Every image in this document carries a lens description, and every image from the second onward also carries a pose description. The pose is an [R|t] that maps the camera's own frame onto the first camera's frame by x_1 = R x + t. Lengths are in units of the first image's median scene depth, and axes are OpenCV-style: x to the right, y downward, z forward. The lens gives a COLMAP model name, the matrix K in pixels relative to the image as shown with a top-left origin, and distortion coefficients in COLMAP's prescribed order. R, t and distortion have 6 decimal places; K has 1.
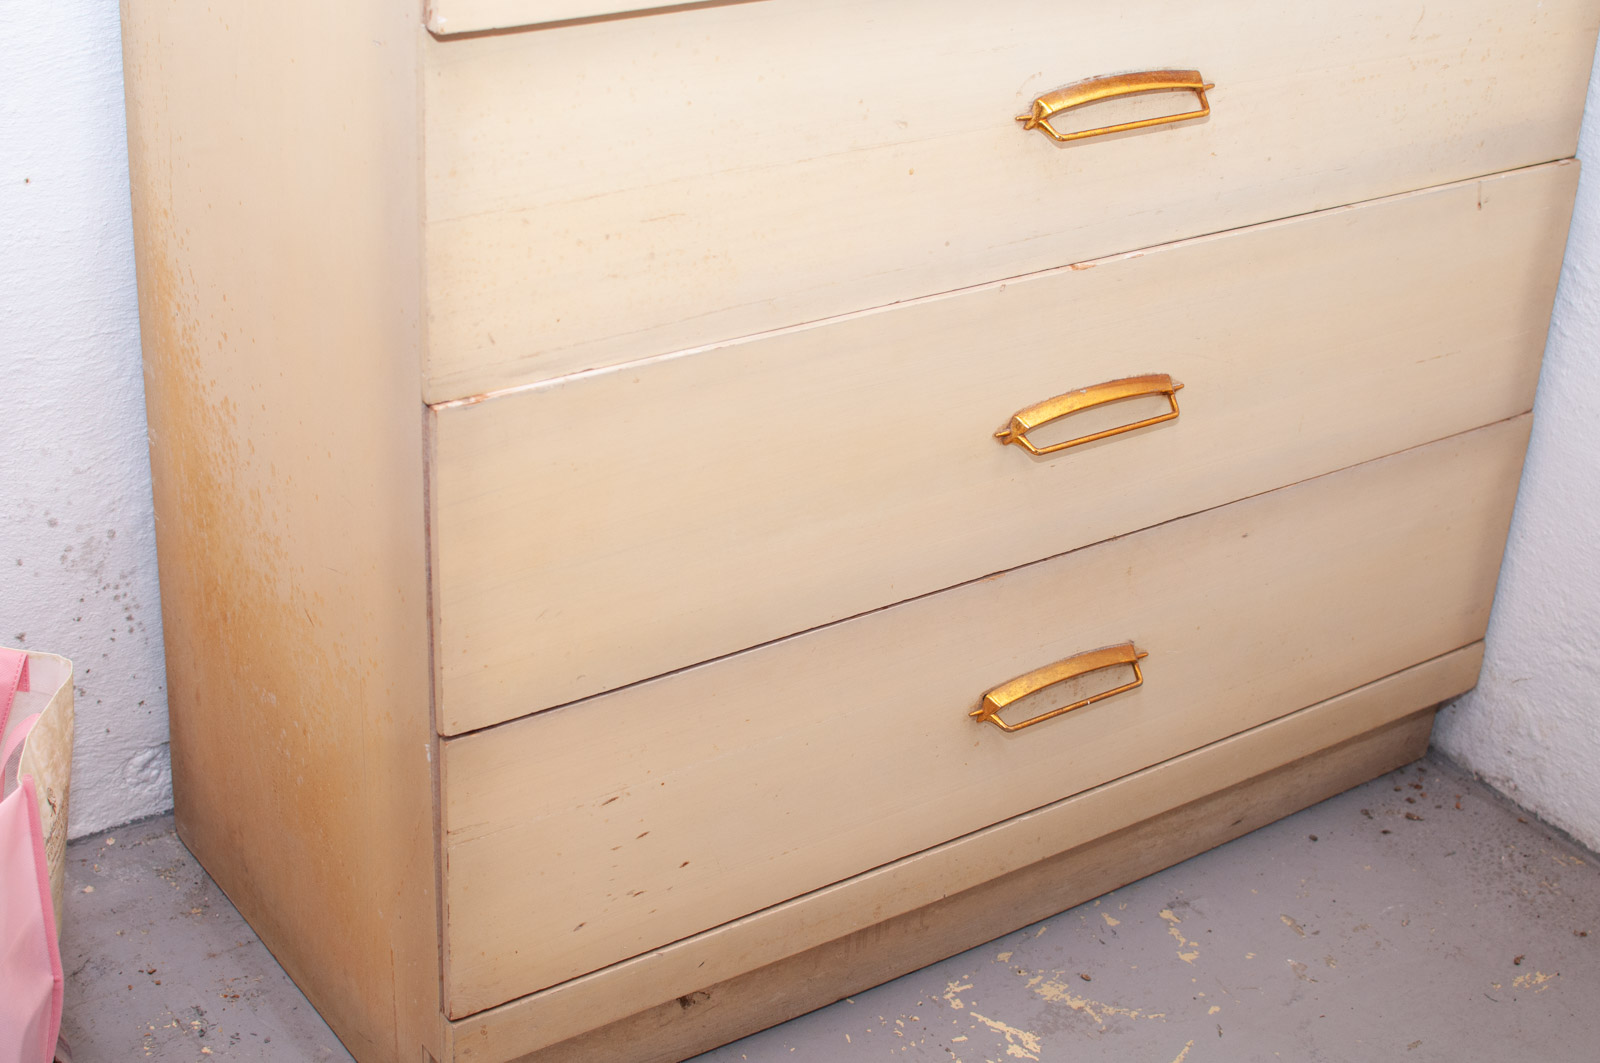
lens RADIAL K [[2453.7, 0, 800.0], [0, 2453.7, 531.5], [0, 0, 1]] dist [-0.199370, 0.230056]
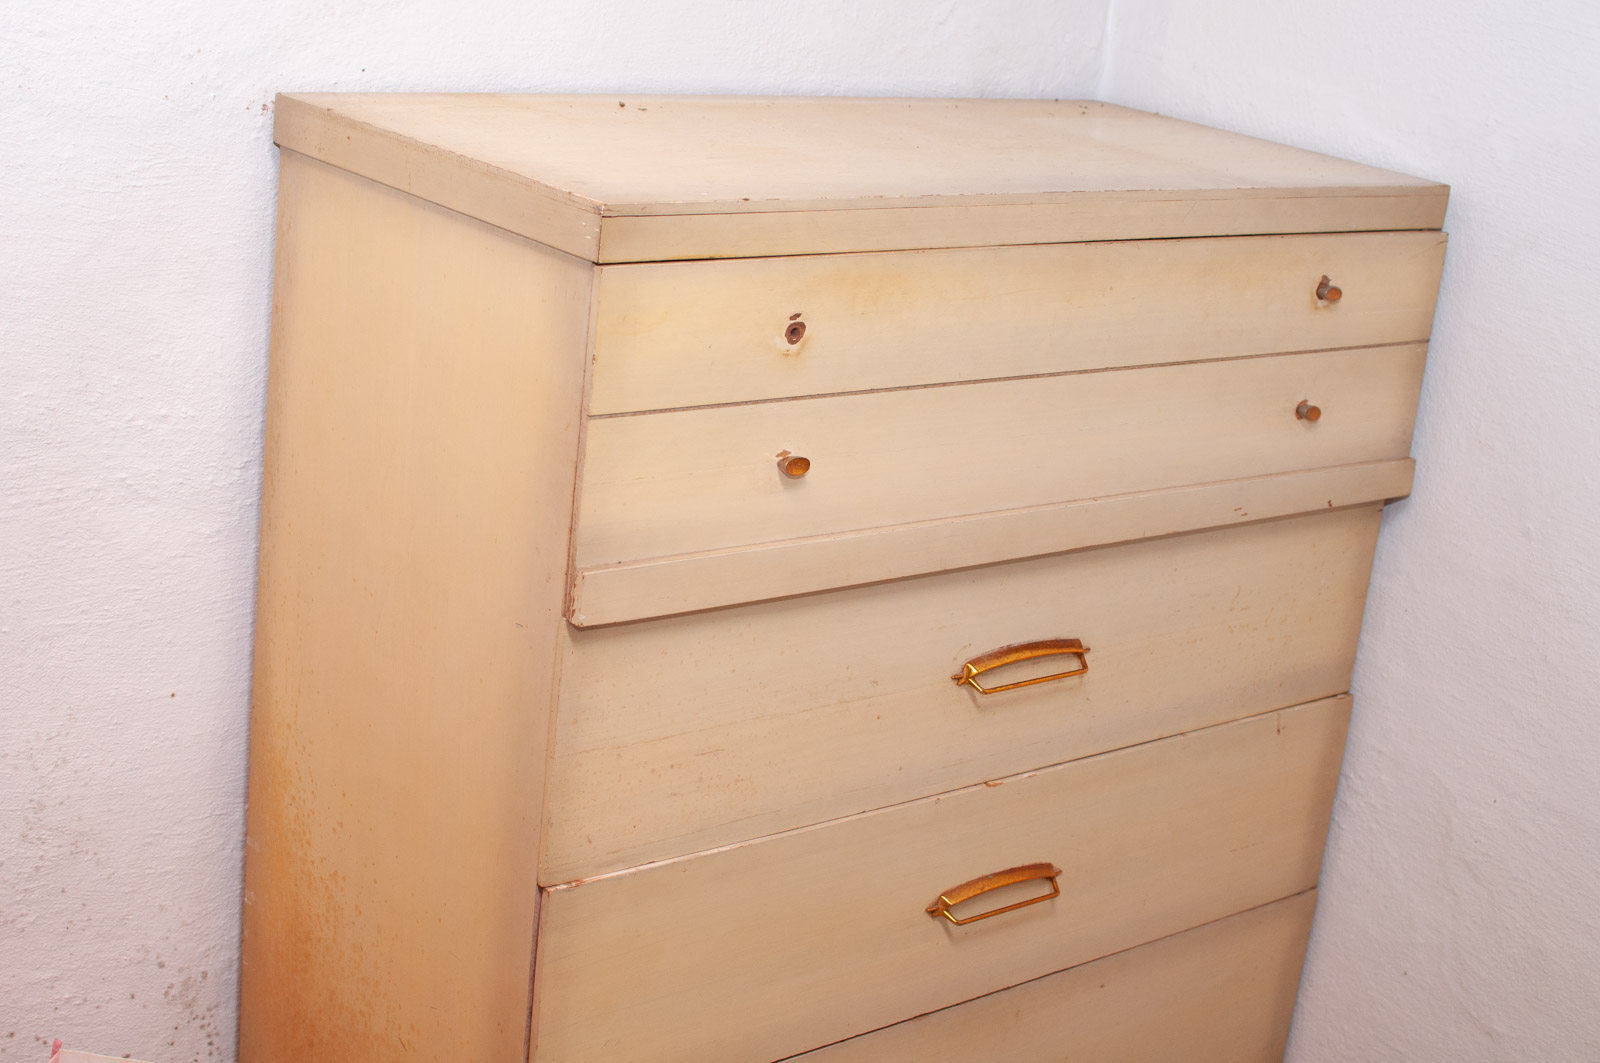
lens RADIAL K [[2453.7, 0, 800.0], [0, 2453.7, 531.5], [0, 0, 1]] dist [-0.199370, 0.230056]
pose [[0.994580, 0.026103, 0.100642, -0.119421], [-0.007670, 0.983754, -0.179358, -0.003263], [-0.103689, 0.177614, 0.978622, -0.302890]]
